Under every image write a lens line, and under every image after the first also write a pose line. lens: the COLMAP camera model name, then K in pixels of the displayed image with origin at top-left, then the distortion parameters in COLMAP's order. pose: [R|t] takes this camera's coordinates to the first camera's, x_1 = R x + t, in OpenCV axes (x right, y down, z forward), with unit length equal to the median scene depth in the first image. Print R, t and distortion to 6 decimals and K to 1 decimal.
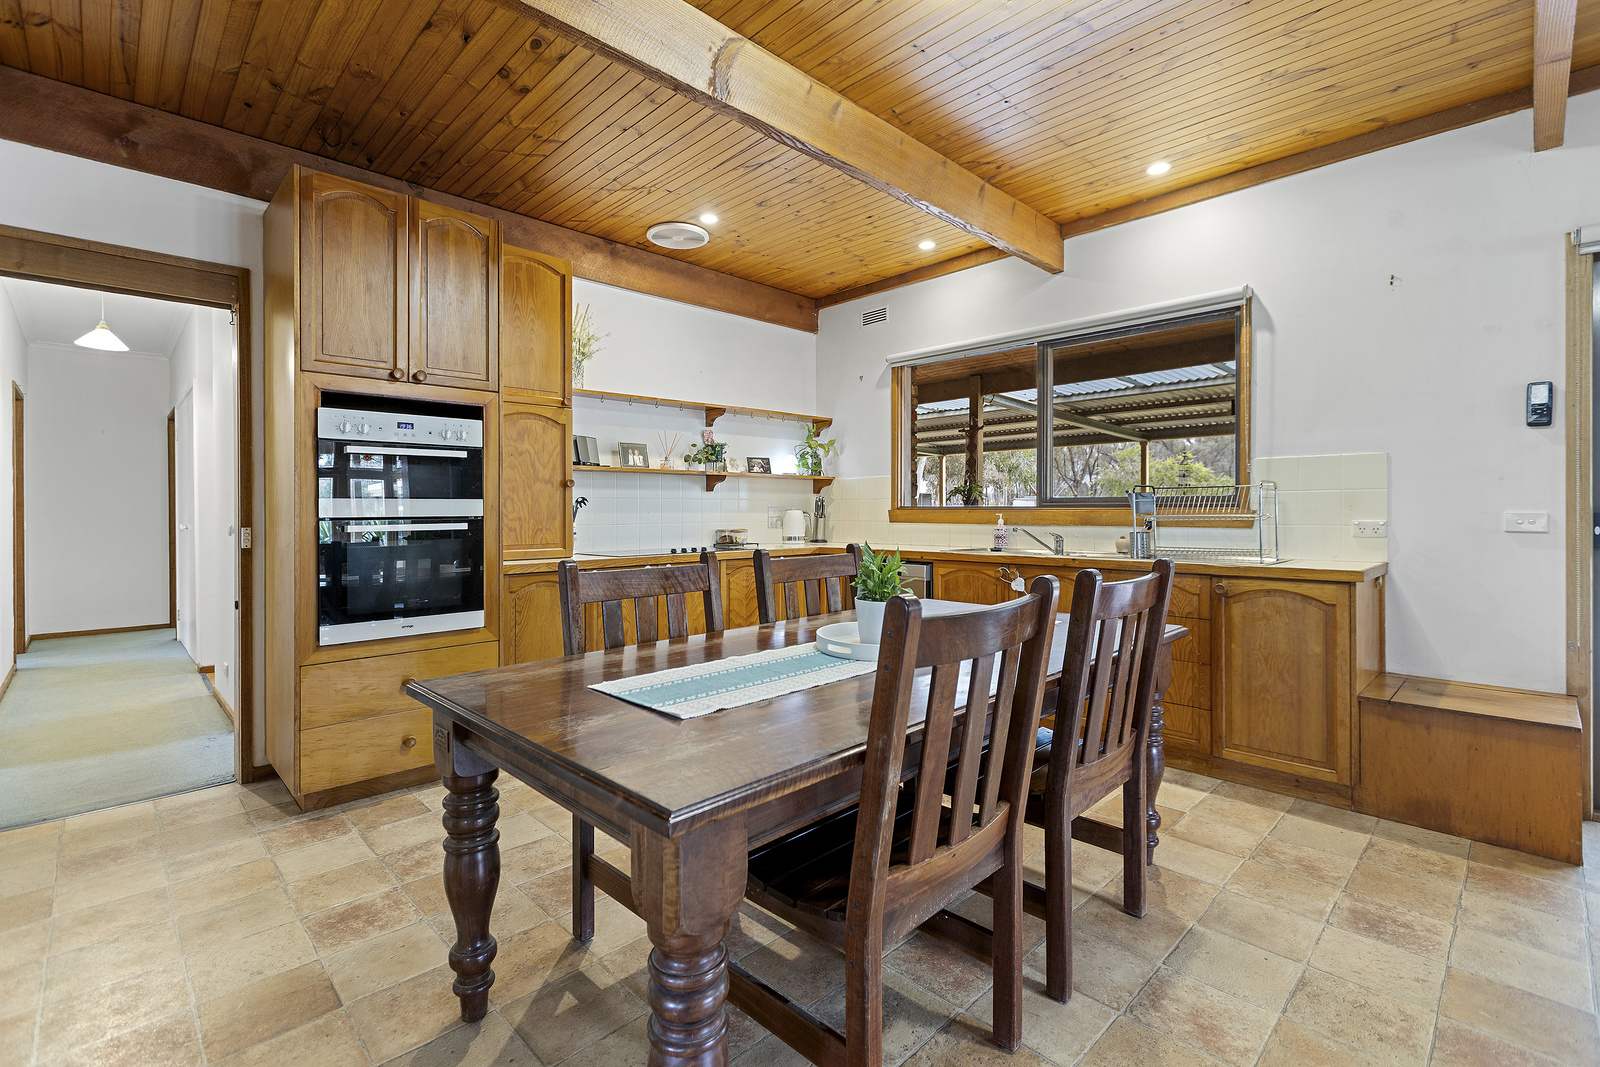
lens RADIAL K [[719.8, 0, 799.5], [0, 719.8, 509.0], [0, 0, 1]] dist [0.006558, -0.002216]
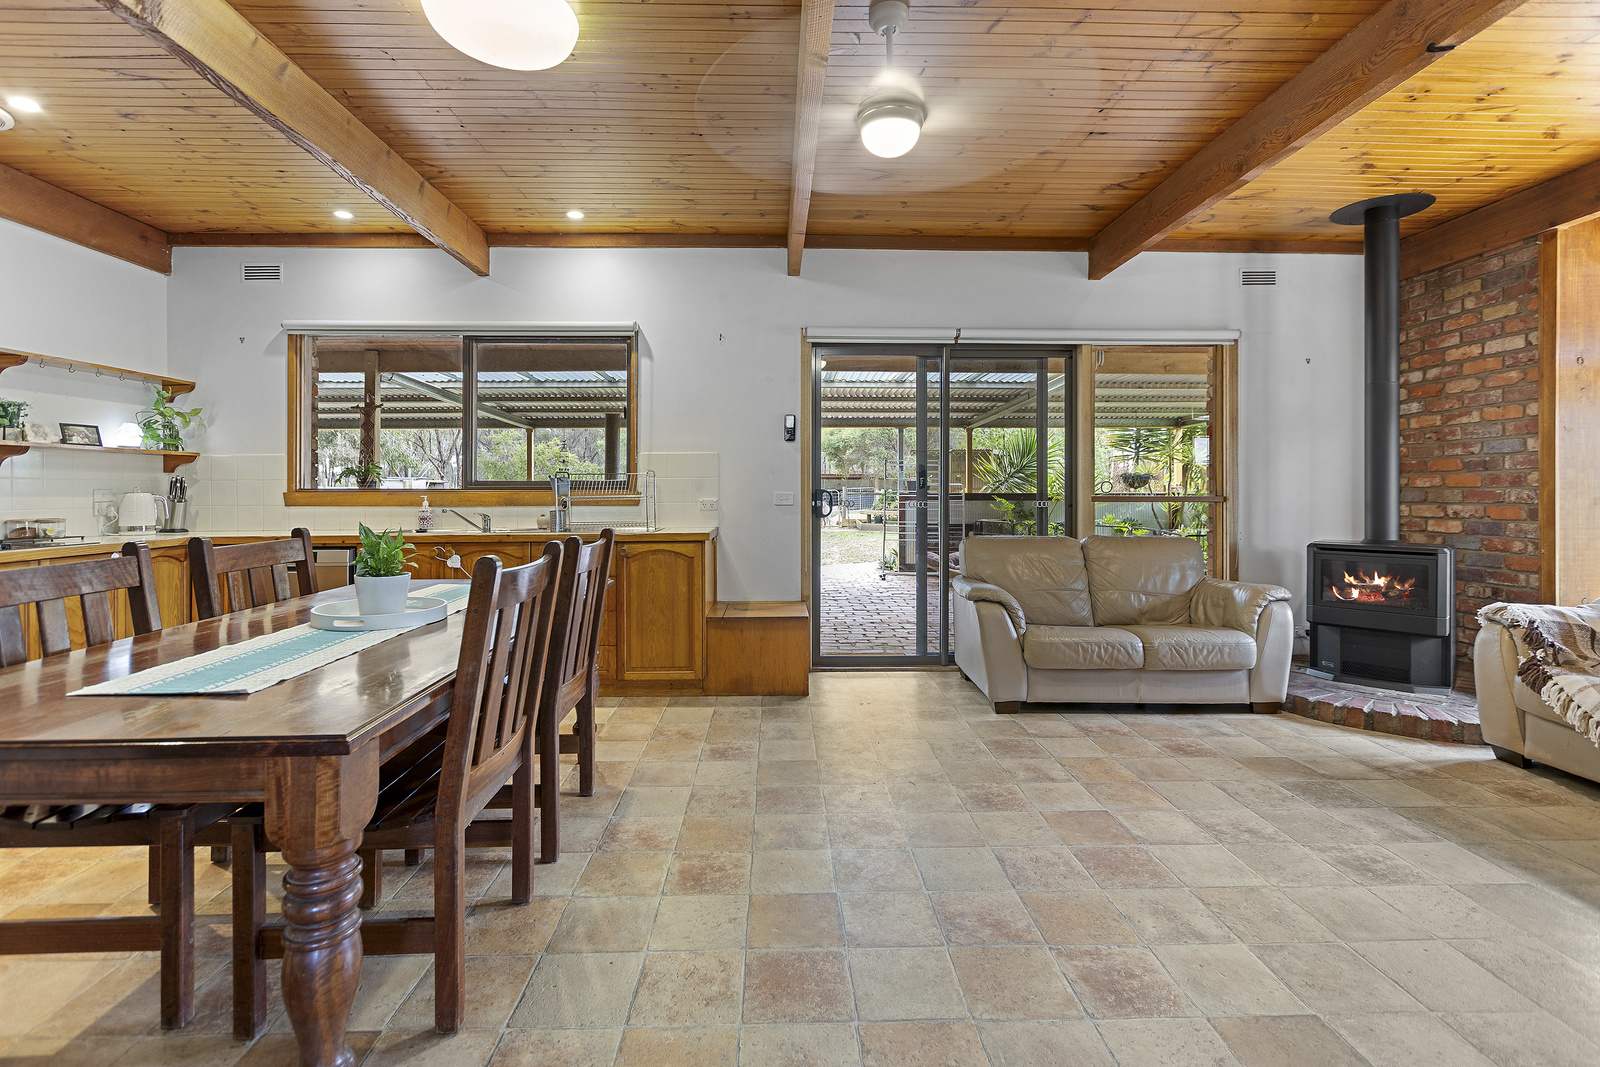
lens RADIAL K [[719.8, 0, 791.3], [0, 719.8, 492.2], [0, 0, 1]] dist [0.006558, -0.002216]
pose [[0.684764, -0.002277, 0.728761, -0.163037], [0.000740, 0.999997, 0.002430, -0.001114], [-0.728764, -0.001125, 0.684764, -0.122896]]
